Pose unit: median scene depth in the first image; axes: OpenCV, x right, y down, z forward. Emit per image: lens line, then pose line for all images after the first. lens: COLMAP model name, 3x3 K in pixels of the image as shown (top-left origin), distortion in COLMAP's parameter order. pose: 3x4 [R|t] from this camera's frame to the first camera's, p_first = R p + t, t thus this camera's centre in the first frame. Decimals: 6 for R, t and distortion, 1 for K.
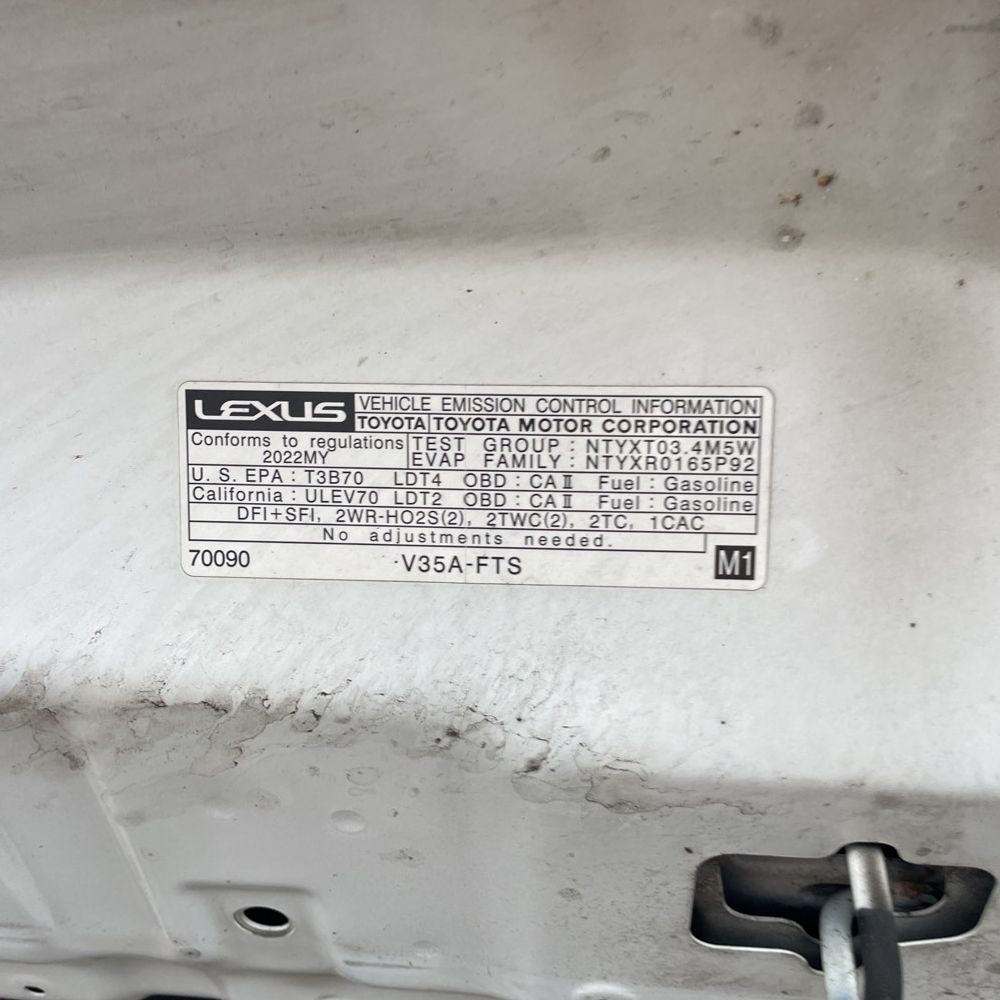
lens RADIAL K [[1013.1, 0, 500.3], [0, 1013.1, 491.9], [0, 0, 1]] dist [0.079766, -0.106688]
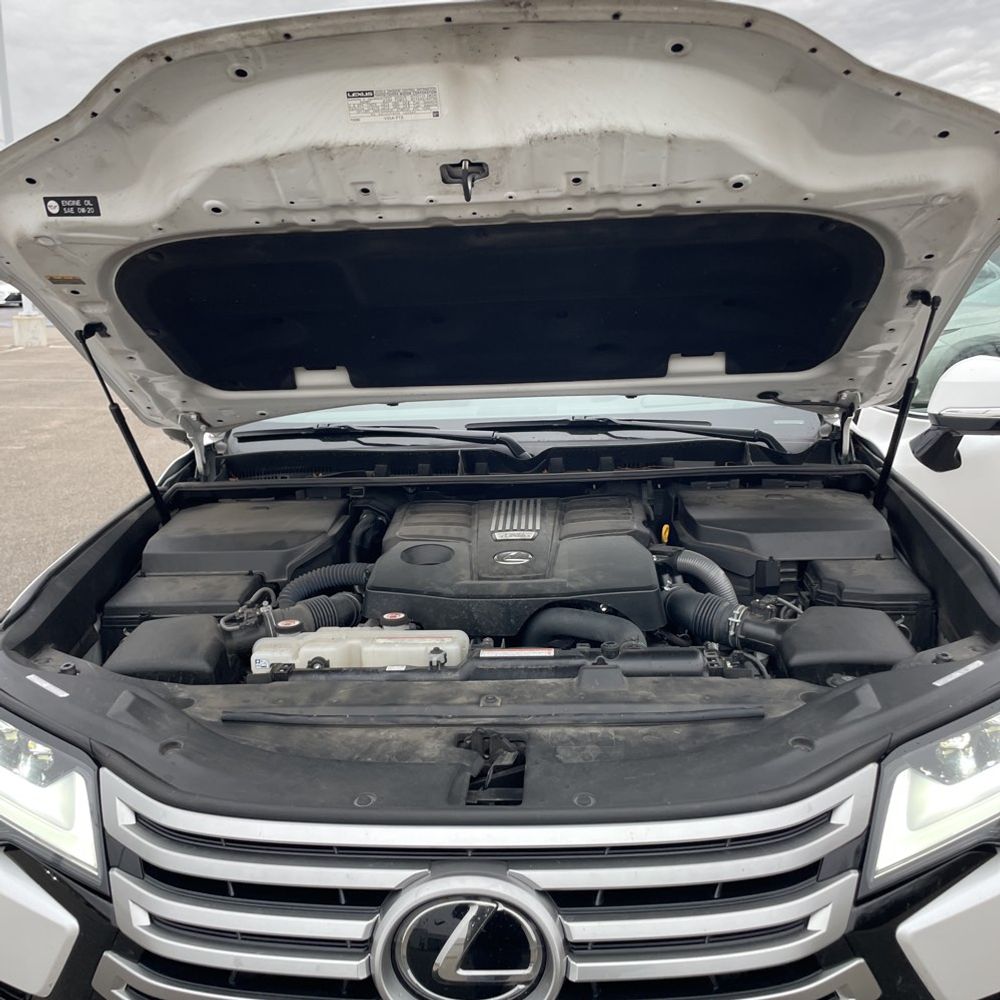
lens RADIAL K [[1013.1, 0, 500.3], [0, 1013.1, 491.9], [0, 0, 1]] dist [0.079766, -0.106688]
pose [[0.995412, -0.094426, 0.015446, 0.298479], [0.076923, 0.885771, 0.457704, -0.716245], [-0.056901, -0.454416, 0.888970, -5.660714]]
